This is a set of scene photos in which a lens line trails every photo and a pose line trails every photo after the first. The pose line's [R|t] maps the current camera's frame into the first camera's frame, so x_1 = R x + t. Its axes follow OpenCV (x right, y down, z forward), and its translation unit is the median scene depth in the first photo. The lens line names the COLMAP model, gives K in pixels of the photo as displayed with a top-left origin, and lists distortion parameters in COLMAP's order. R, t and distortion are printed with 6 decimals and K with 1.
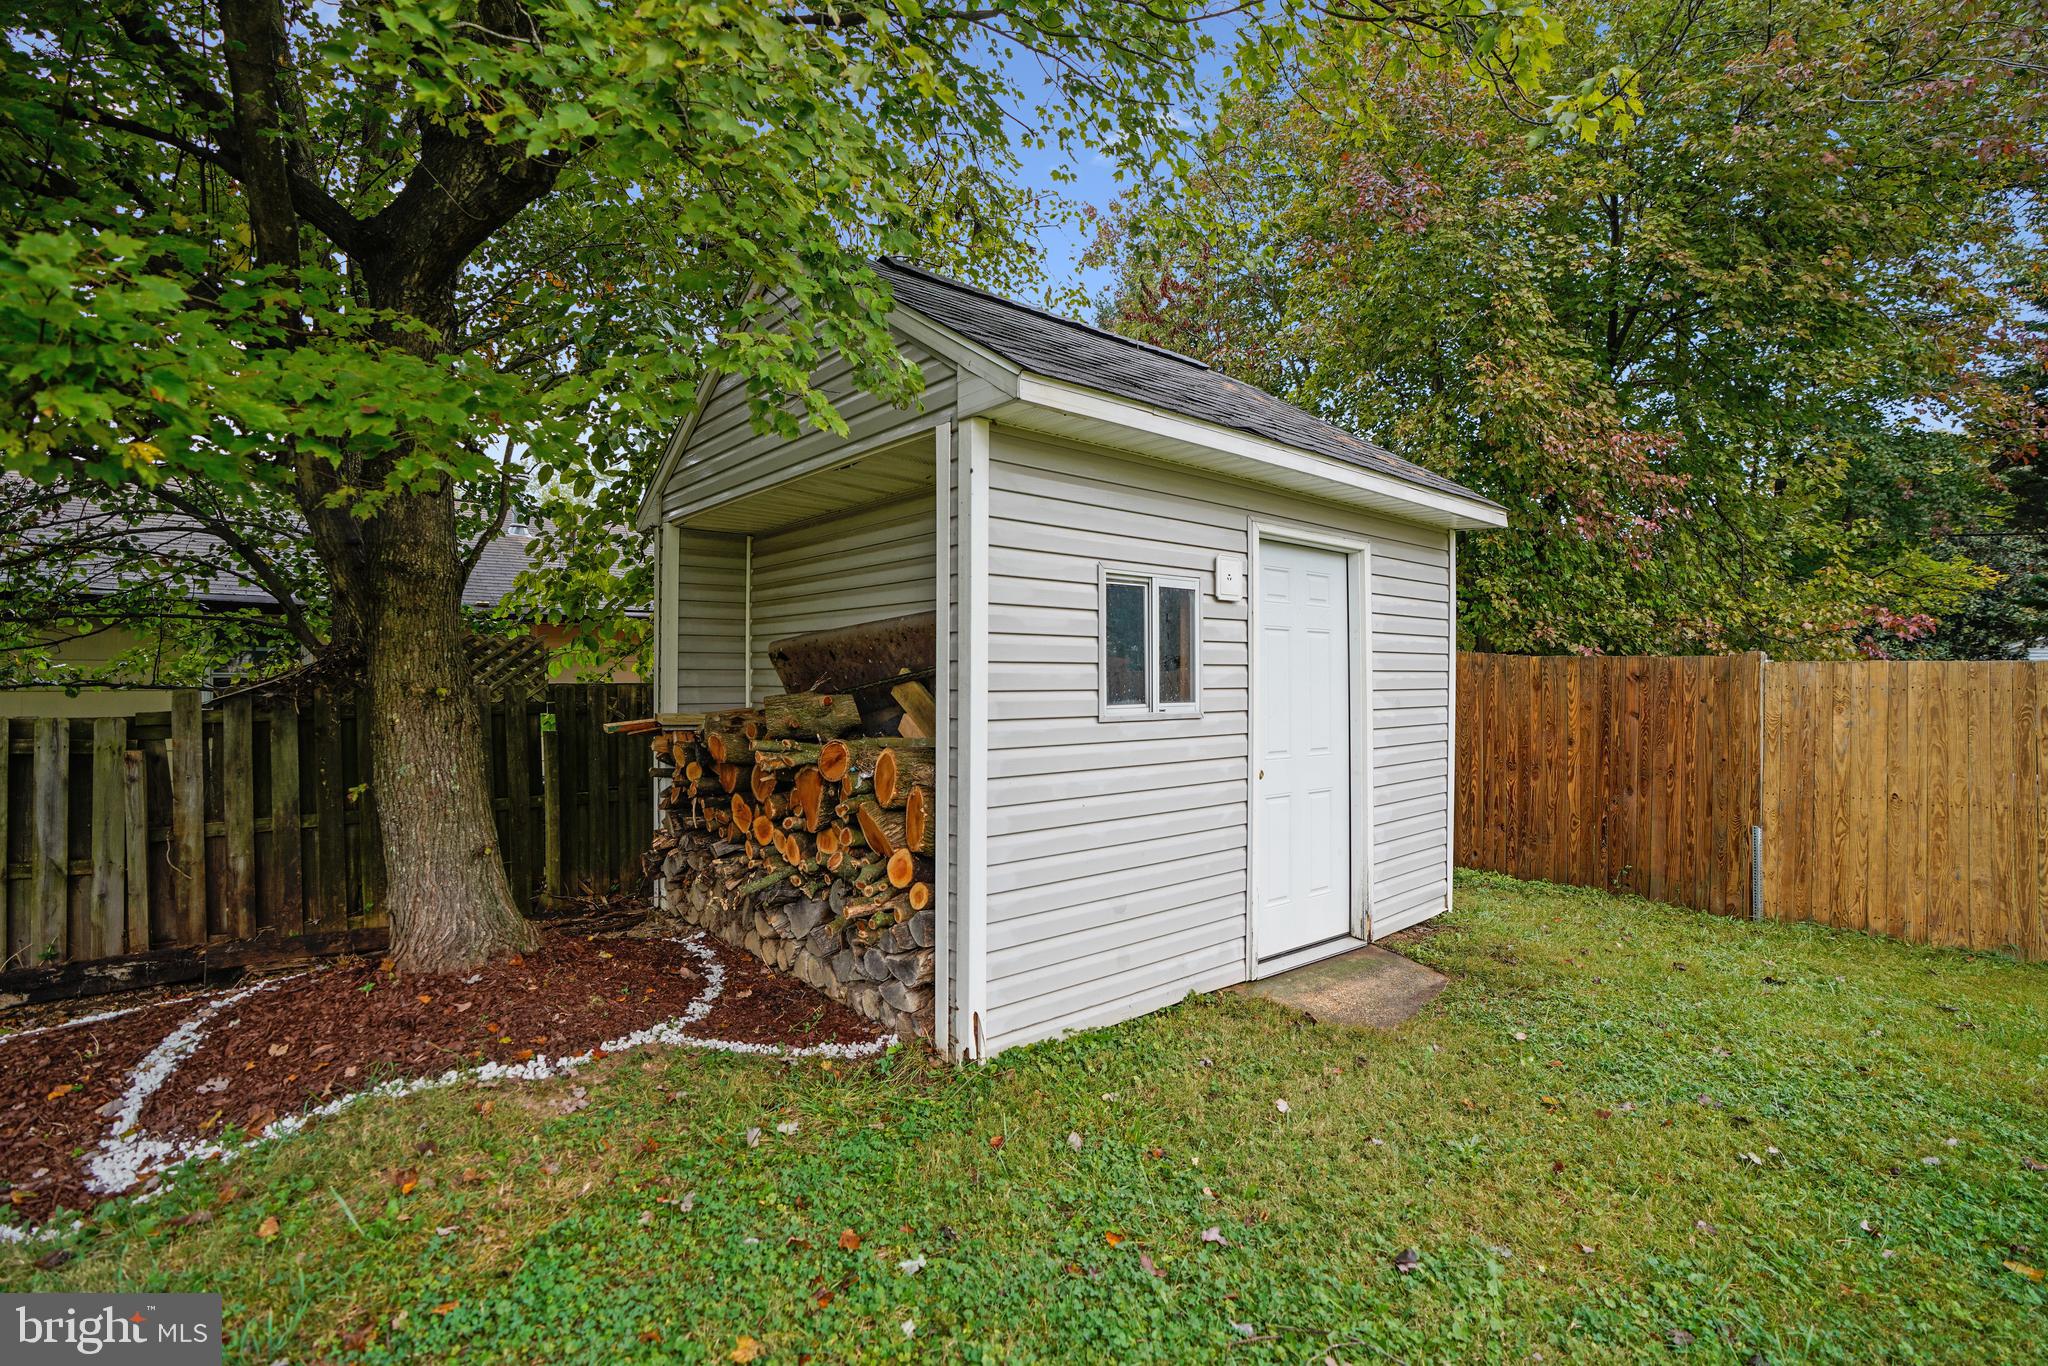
lens RADIAL K [[960.6, 0, 1022.8], [0, 960.6, 696.4], [0, 0, 1]] dist [-0.002836, -0.000015]
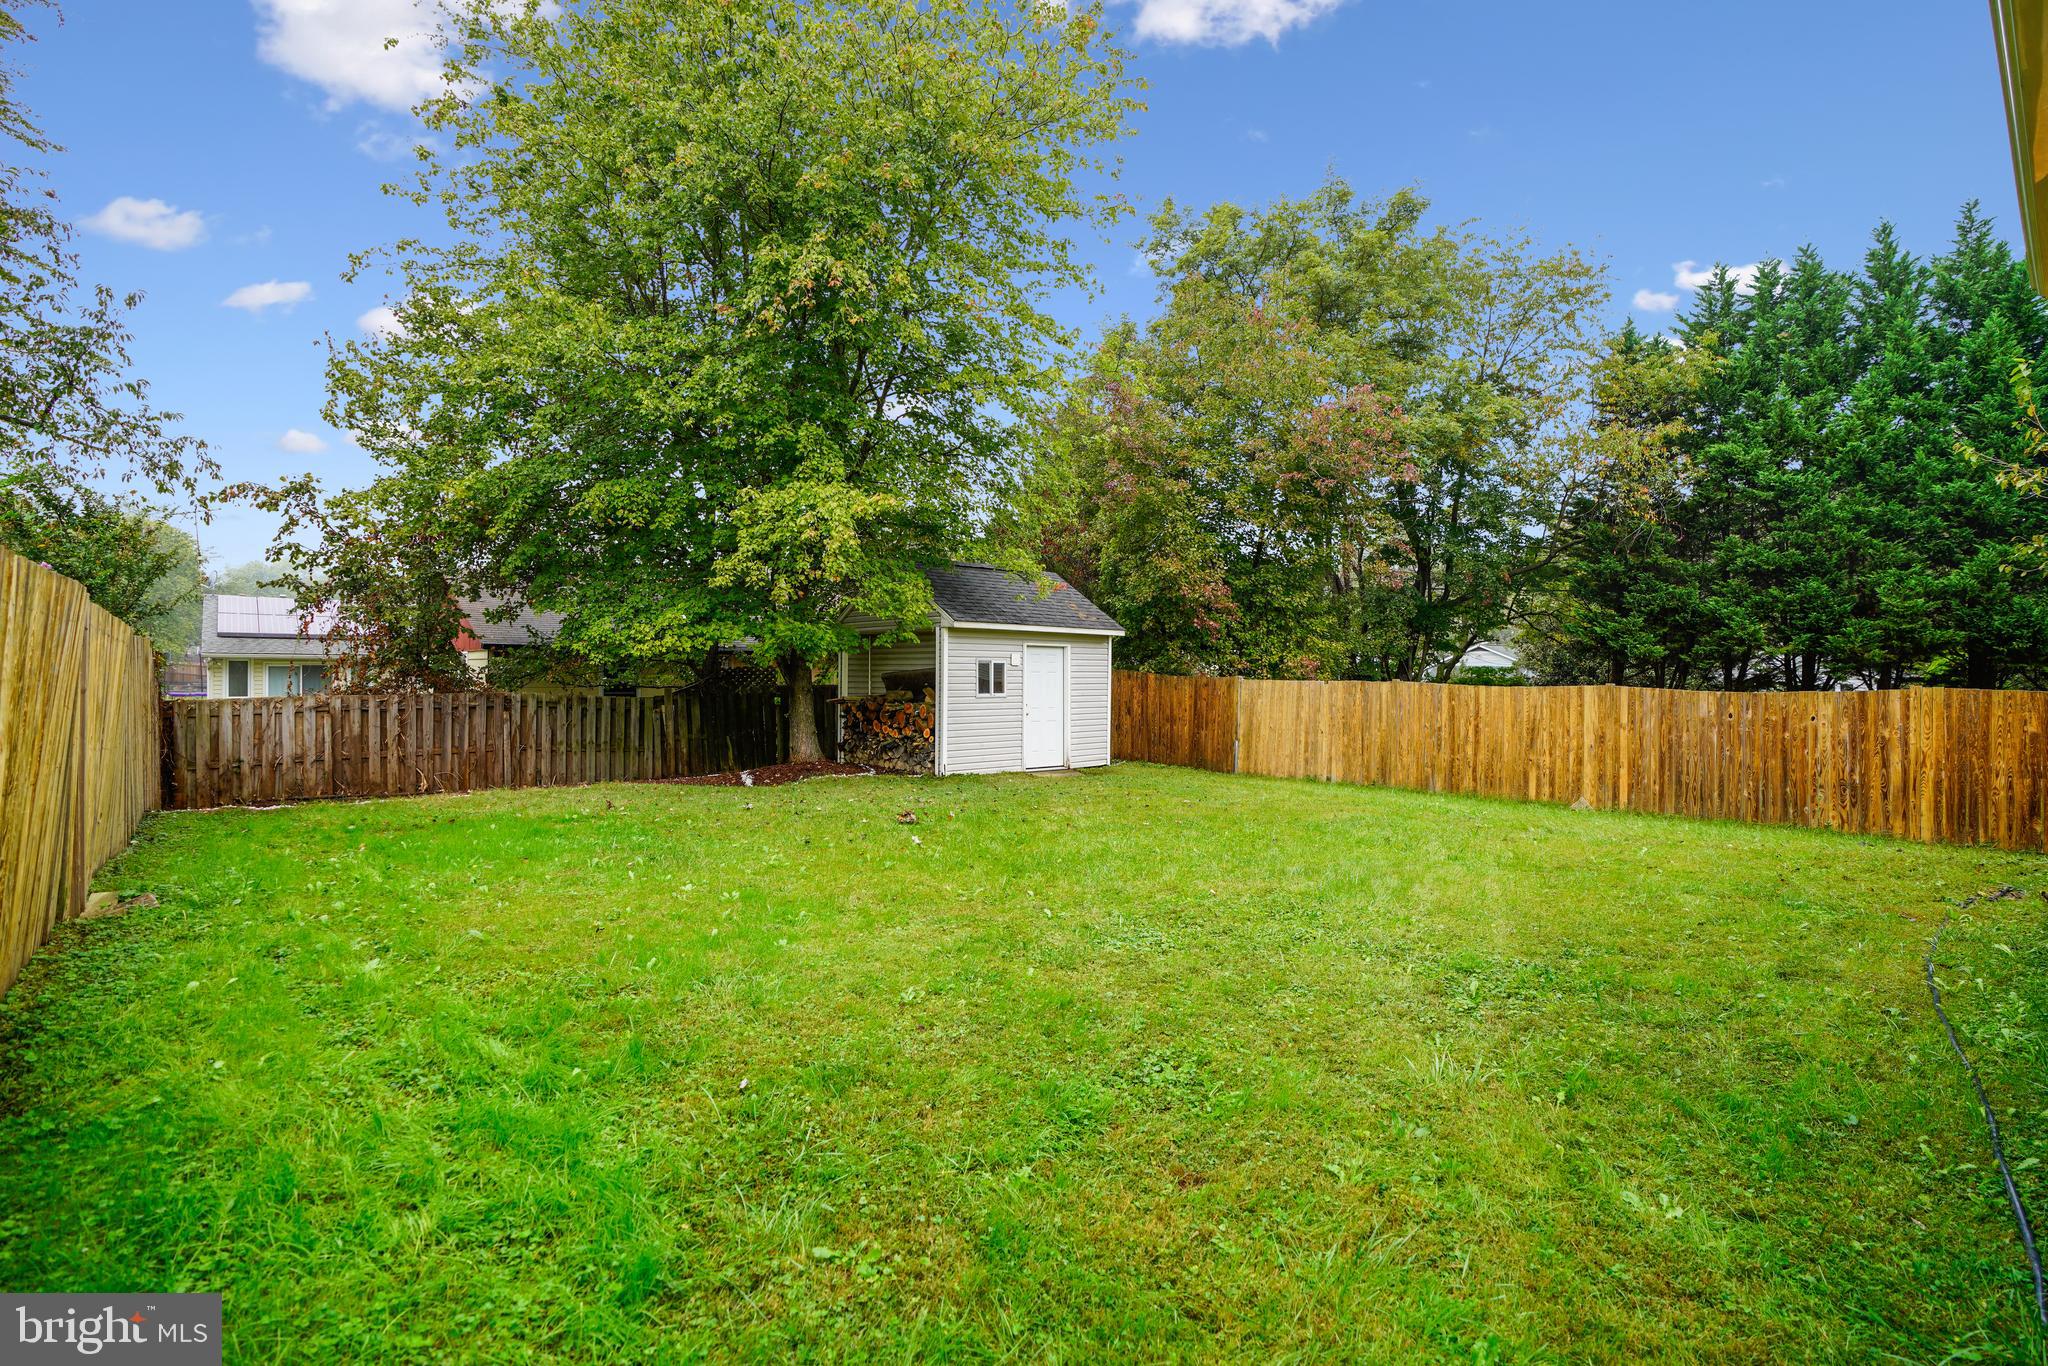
lens RADIAL K [[960.6, 0, 1022.8], [0, 960.6, 696.4], [0, 0, 1]] dist [-0.002836, -0.000015]
pose [[0.999961, 0.004350, 0.007729, 0.216178], [-0.004383, 0.999981, 0.004274, 0.002744], [-0.007710, -0.004308, 0.999961, -2.668597]]
